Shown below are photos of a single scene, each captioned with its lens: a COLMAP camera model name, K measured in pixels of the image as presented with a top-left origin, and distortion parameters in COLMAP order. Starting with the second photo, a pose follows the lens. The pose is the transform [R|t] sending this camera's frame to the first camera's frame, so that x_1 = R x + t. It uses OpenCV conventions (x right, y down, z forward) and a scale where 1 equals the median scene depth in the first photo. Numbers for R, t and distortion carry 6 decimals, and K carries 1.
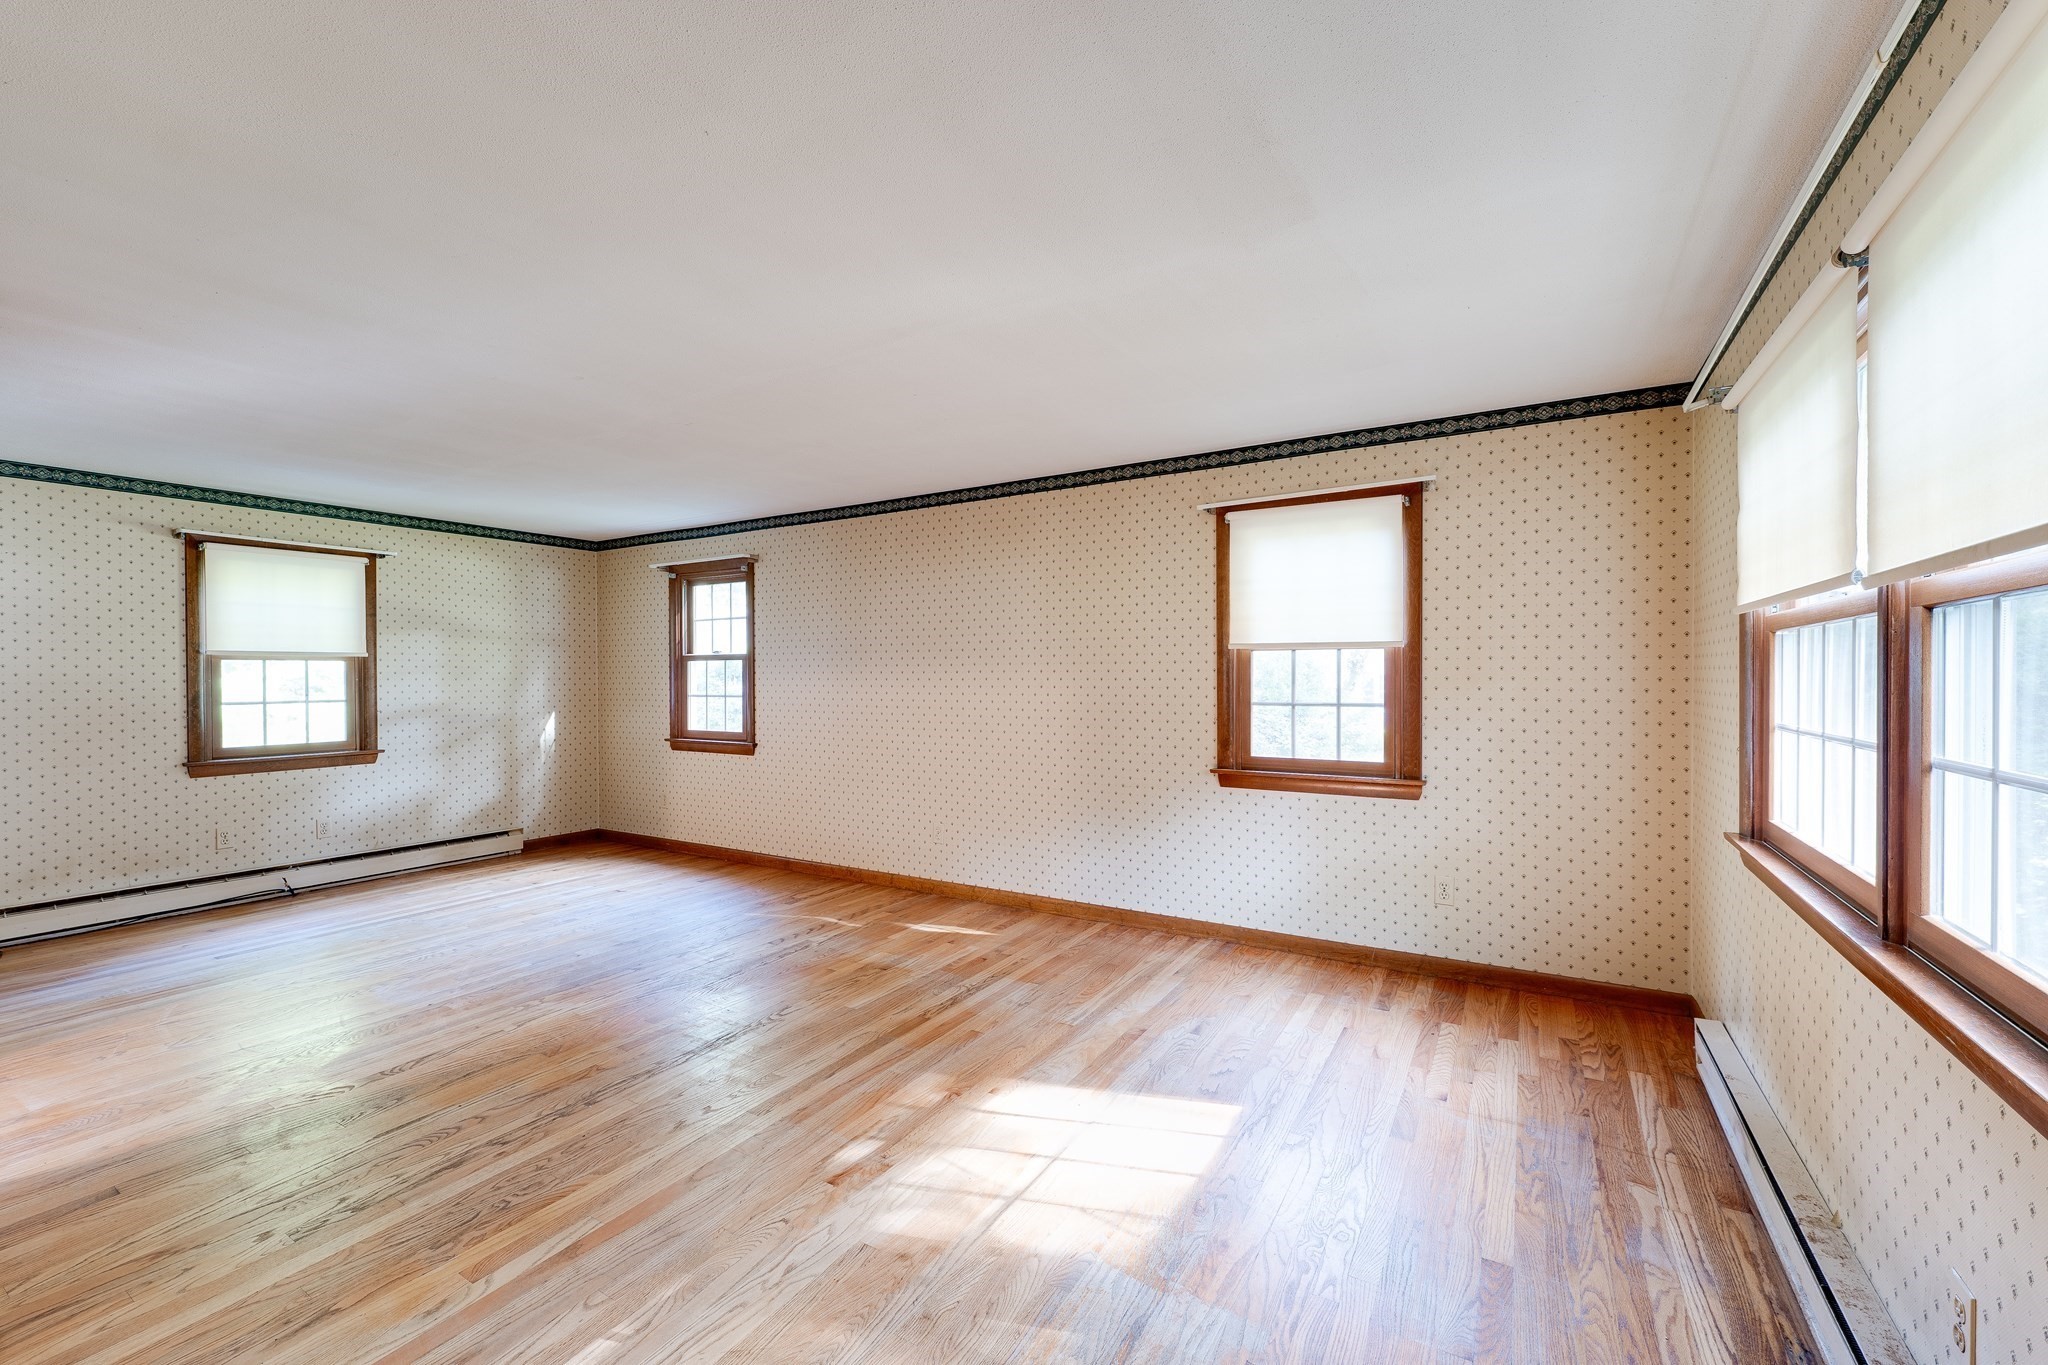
lens RADIAL K [[840.0, 0, 1025.7], [0, 840.0, 686.7], [0, 0, 1]] dist [-0.001928, -0.000149]
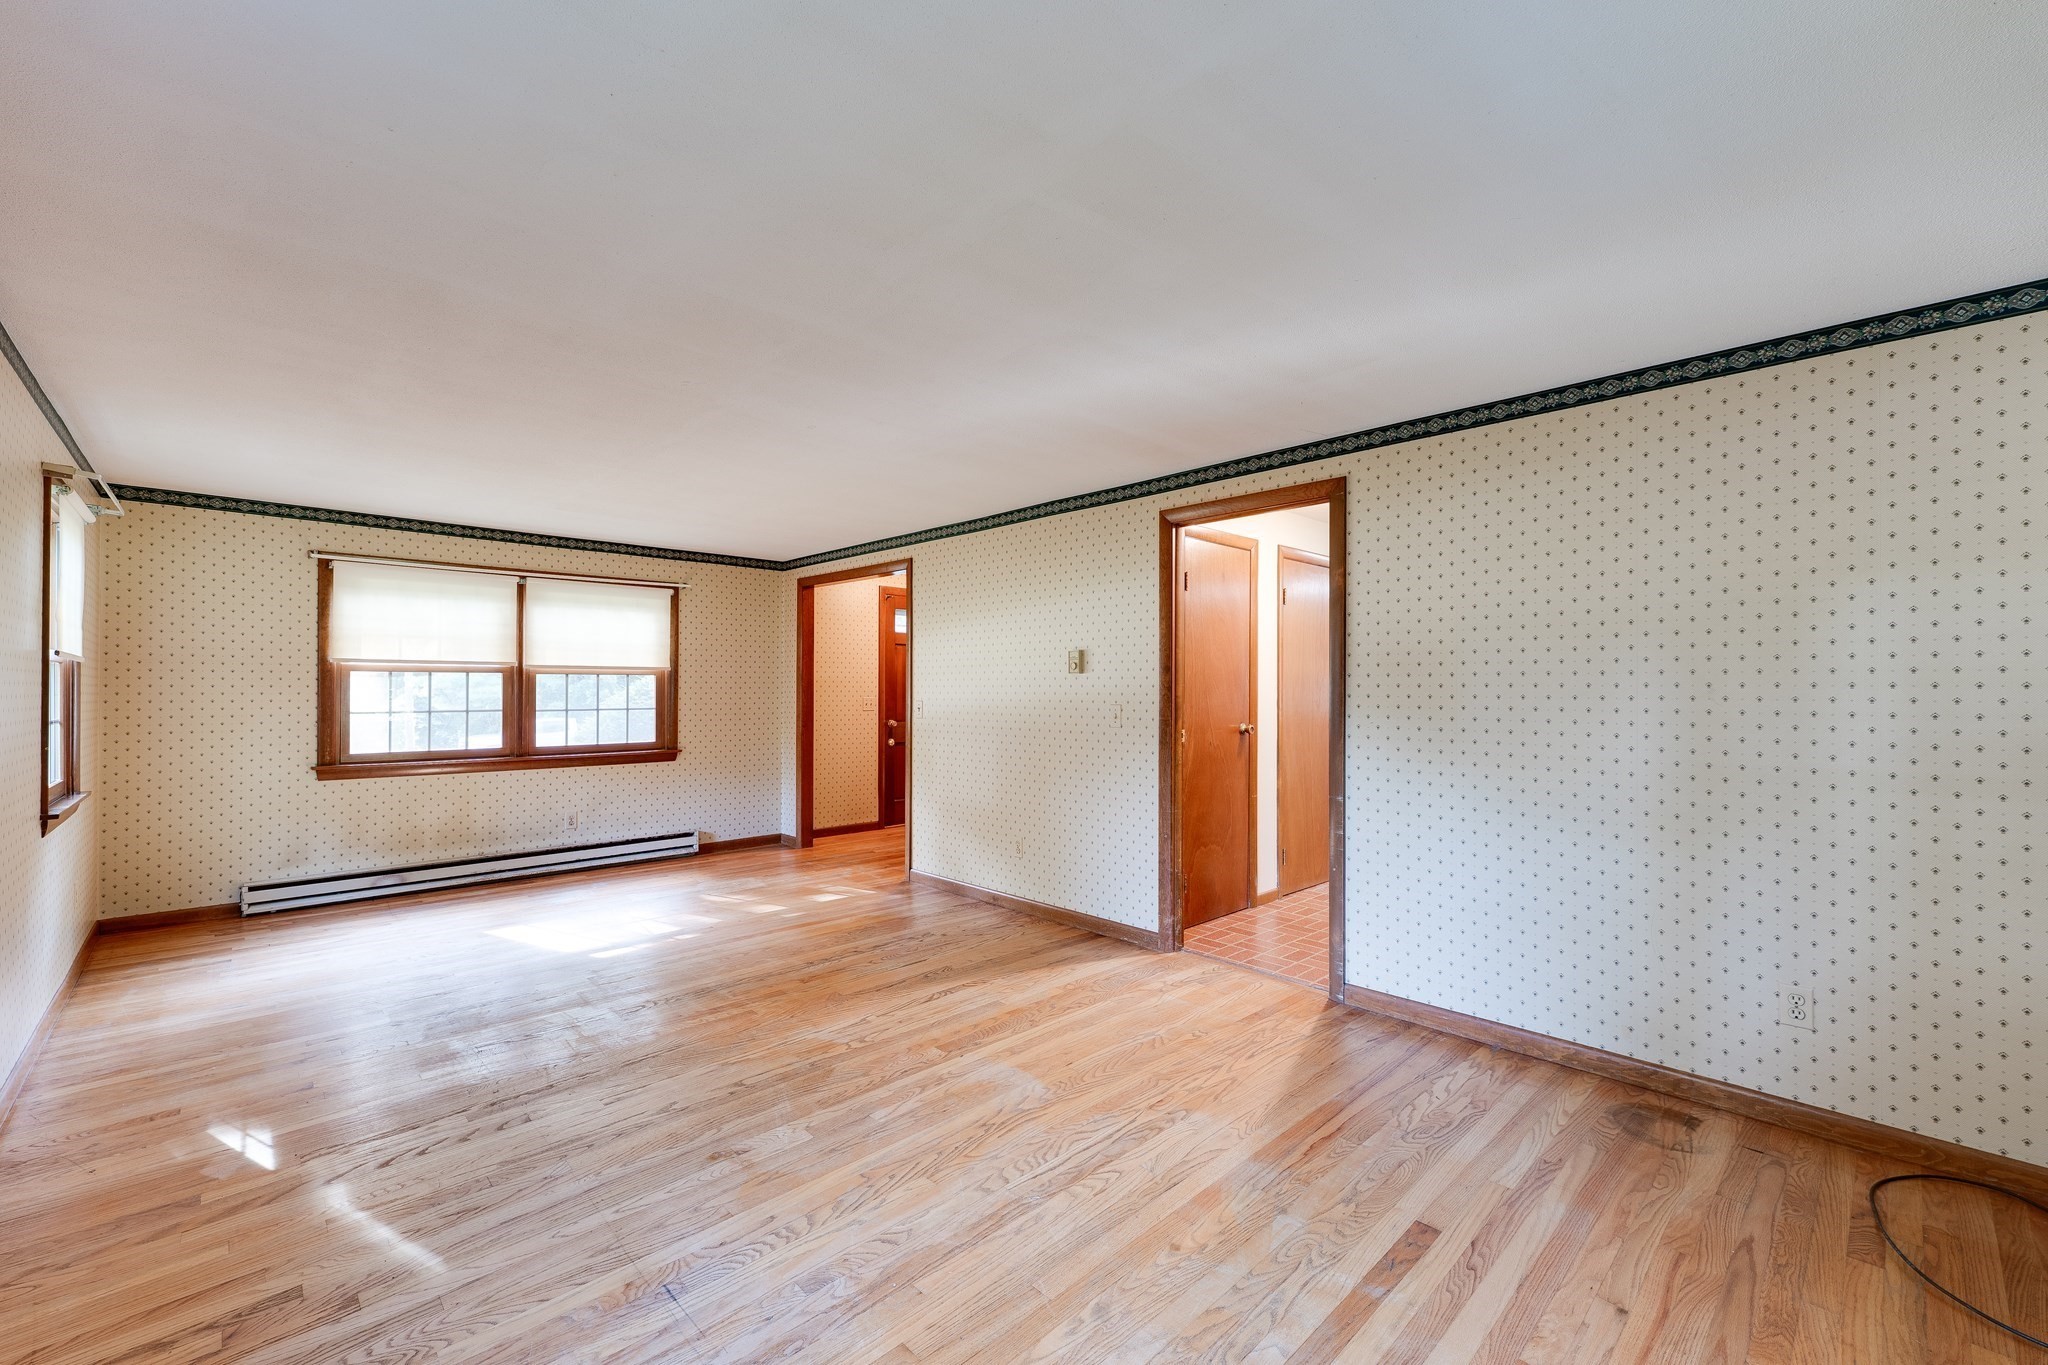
lens RADIAL K [[830.9, 0, 998.8], [0, 830.9, 678.7], [0, 0, 1]] dist [0.016506, -0.000190]
pose [[-0.959268, 0.009310, 0.282344, -0.684671], [0.010791, 0.999935, 0.003692, -0.019822], [-0.282291, 0.006589, -0.959306, 1.257897]]
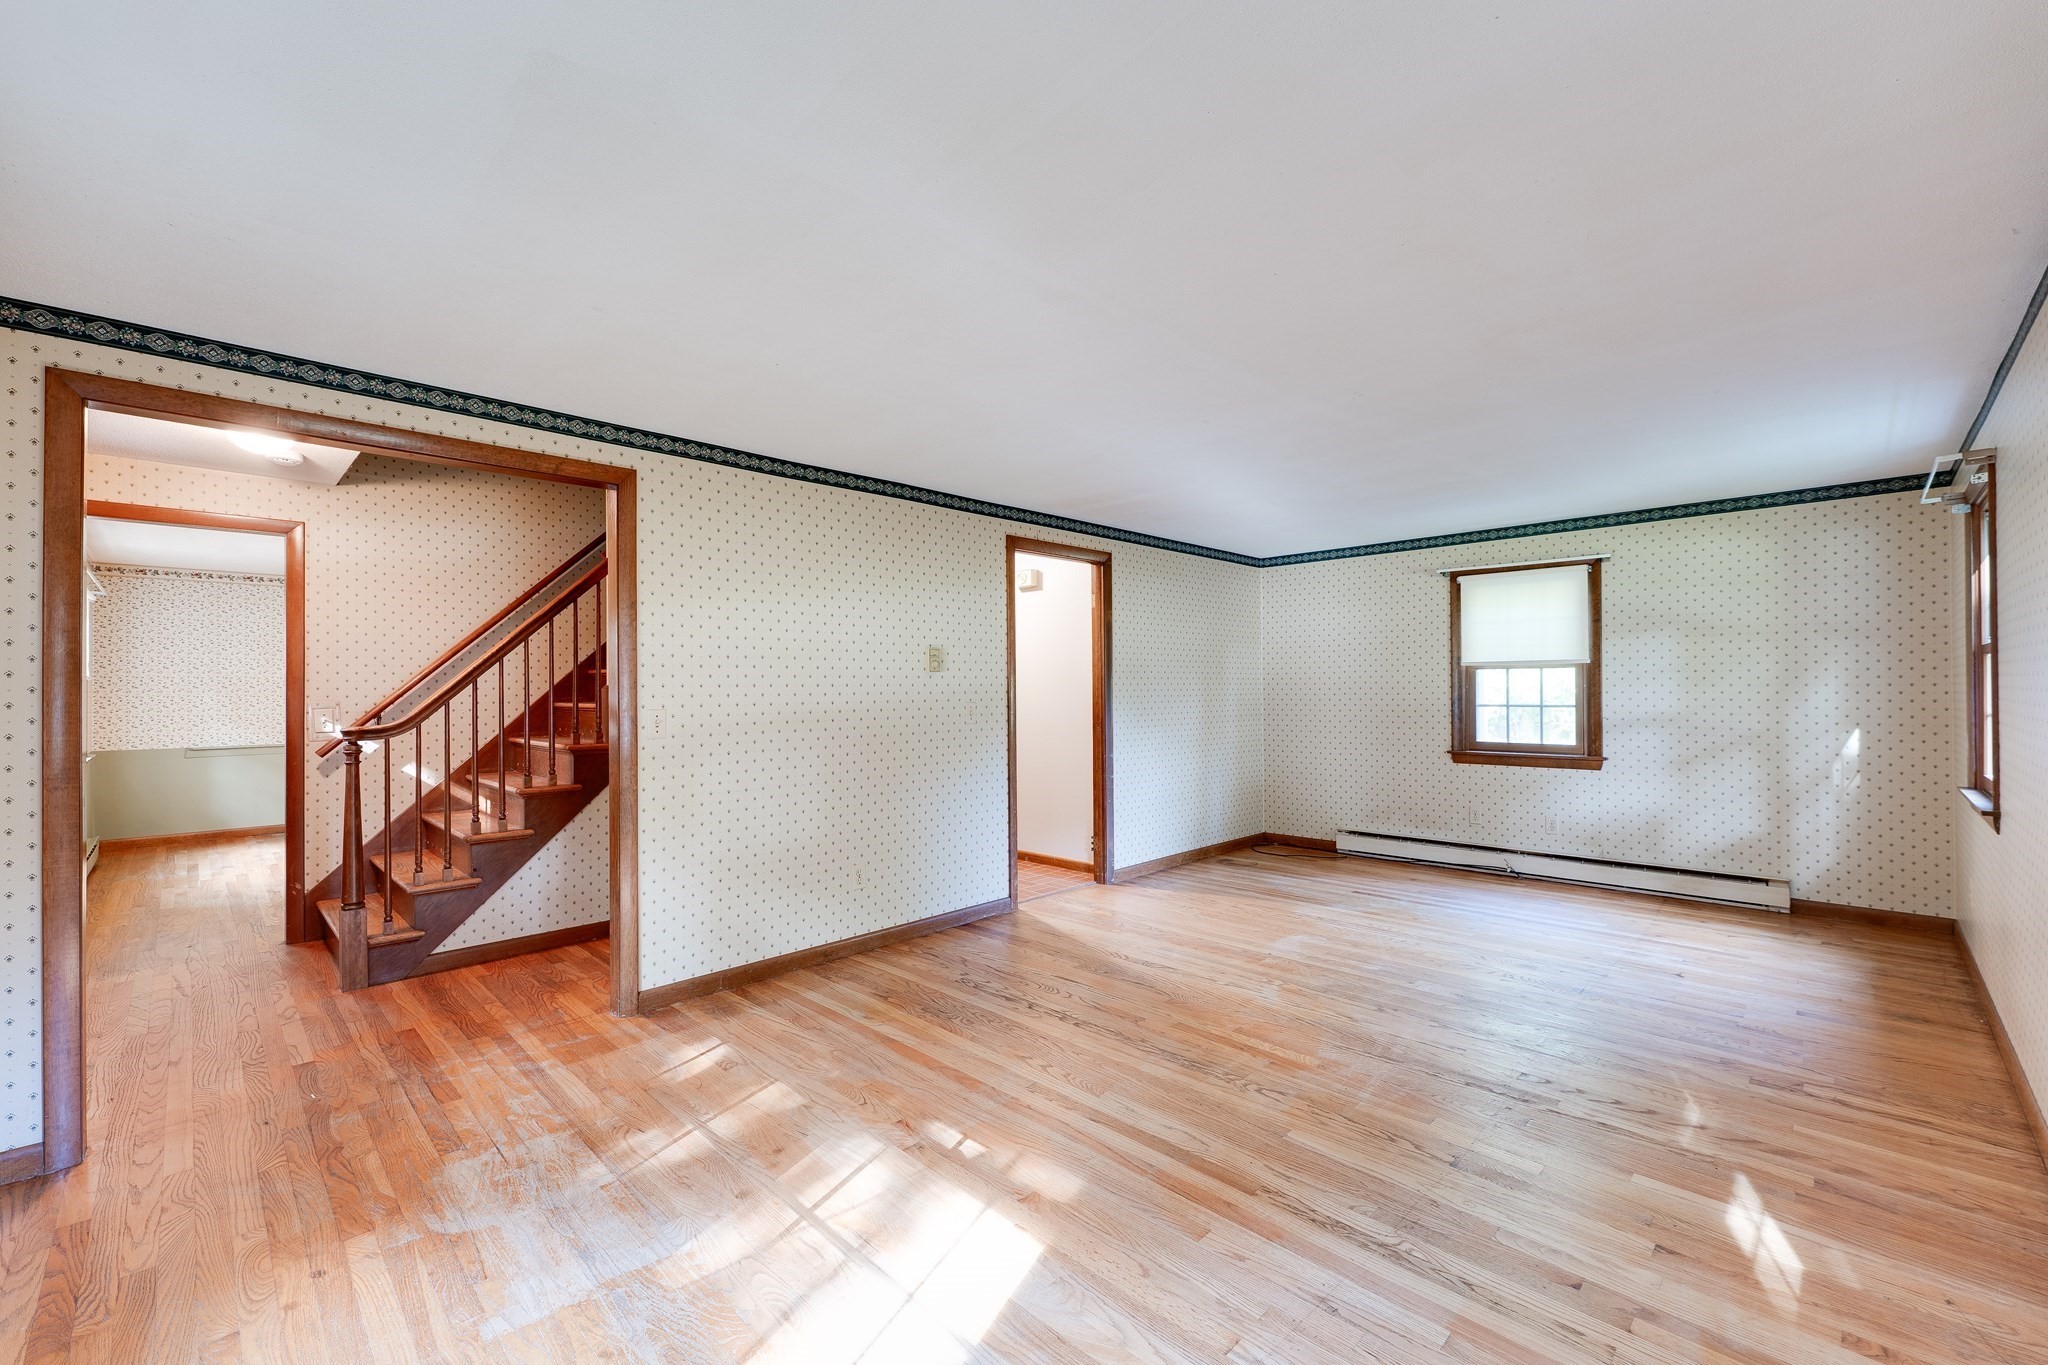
lens RADIAL K [[840.0, 0, 1025.7], [0, 840.0, 686.7], [0, 0, 1]] dist [-0.001928, -0.000149]
pose [[-0.241615, 0.004795, -0.970360, 0.383826], [-0.004797, 0.999970, 0.006136, -0.011279], [0.970360, 0.006137, -0.241585, 0.646693]]
